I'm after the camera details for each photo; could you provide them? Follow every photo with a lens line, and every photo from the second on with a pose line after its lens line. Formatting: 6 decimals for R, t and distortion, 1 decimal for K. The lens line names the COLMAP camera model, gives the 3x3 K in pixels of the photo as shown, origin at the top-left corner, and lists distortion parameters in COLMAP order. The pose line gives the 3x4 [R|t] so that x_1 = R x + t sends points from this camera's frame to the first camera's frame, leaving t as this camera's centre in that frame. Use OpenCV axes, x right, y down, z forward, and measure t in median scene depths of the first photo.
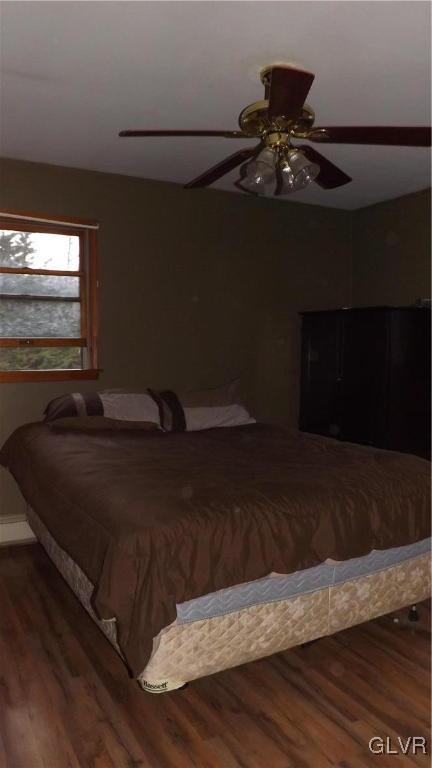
lens RADIAL K [[560.7, 0, 216.0], [0, 560.7, 384.0], [0, 0, 1]] dist [-0.055234, 0.006324]
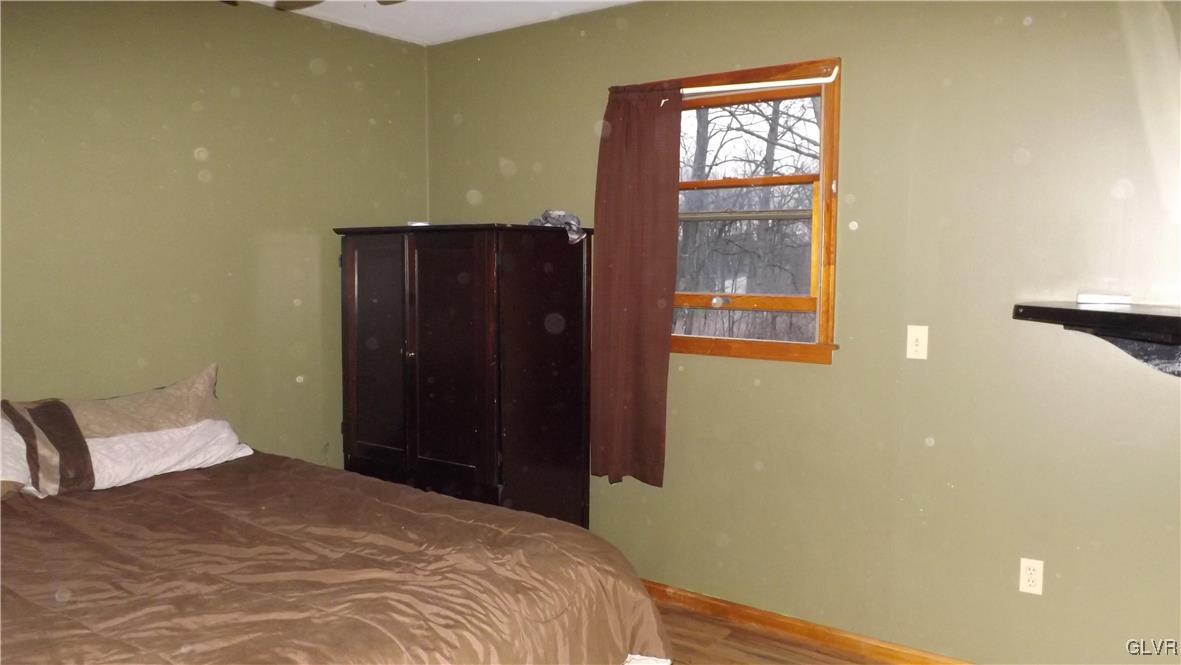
lens RADIAL K [[862.2, 0, 590.5], [0, 862.2, 332.5], [0, 0, 1]] dist [-0.055234, 0.006324]
pose [[0.909241, -0.025947, 0.415462, 0.032637], [0.014126, 0.999404, 0.031501, -0.061963], [-0.416031, -0.022774, 0.909065, 0.177001]]
